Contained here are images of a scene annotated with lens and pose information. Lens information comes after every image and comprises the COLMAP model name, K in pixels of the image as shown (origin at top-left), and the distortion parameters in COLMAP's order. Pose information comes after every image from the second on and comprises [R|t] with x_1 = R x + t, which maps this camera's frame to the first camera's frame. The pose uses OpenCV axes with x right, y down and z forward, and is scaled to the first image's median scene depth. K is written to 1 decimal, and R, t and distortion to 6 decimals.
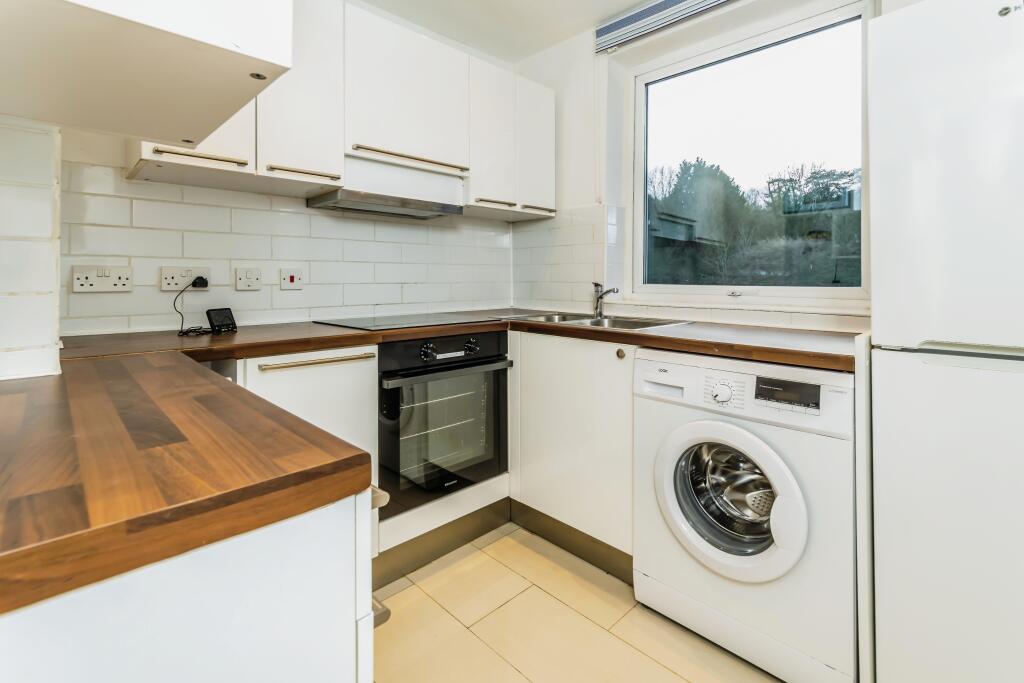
lens RADIAL K [[463.3, 0, 515.6], [0, 463.3, 340.2], [0, 0, 1]] dist [0.001898, 0.000817]
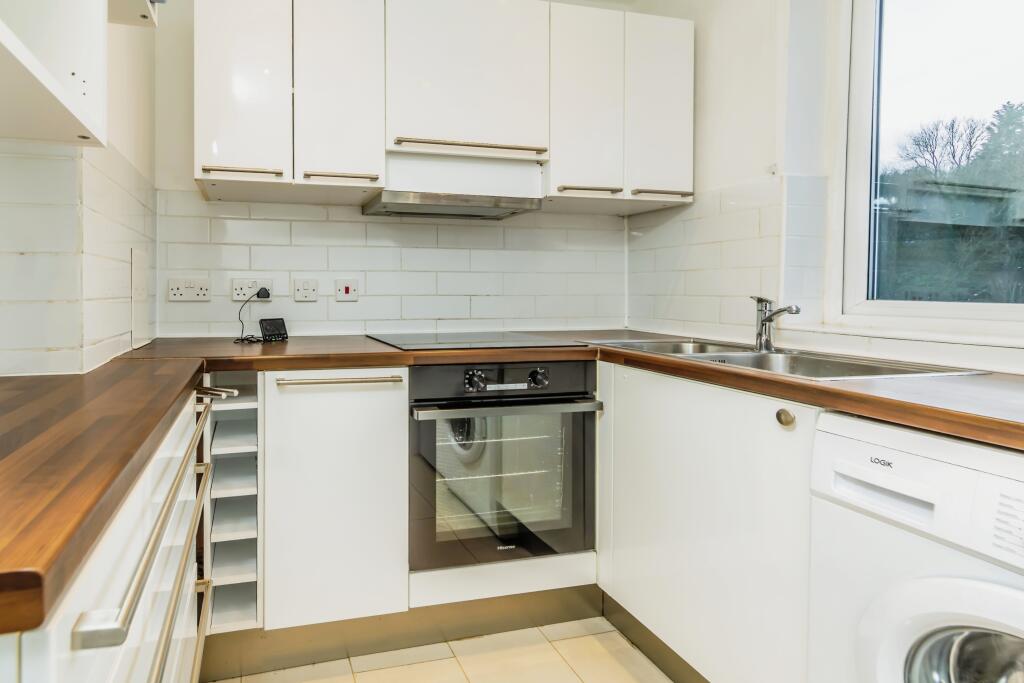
lens RADIAL K [[404.4, 0, 511.5], [0, 404.4, 327.6], [0, 0, 1]] dist [-0.000005, 0.000205]
pose [[0.841162, 0.049627, -0.538501, 0.212229], [-0.073729, 0.997006, -0.023286, -0.048438], [0.535734, 0.059290, 0.842303, 0.386147]]
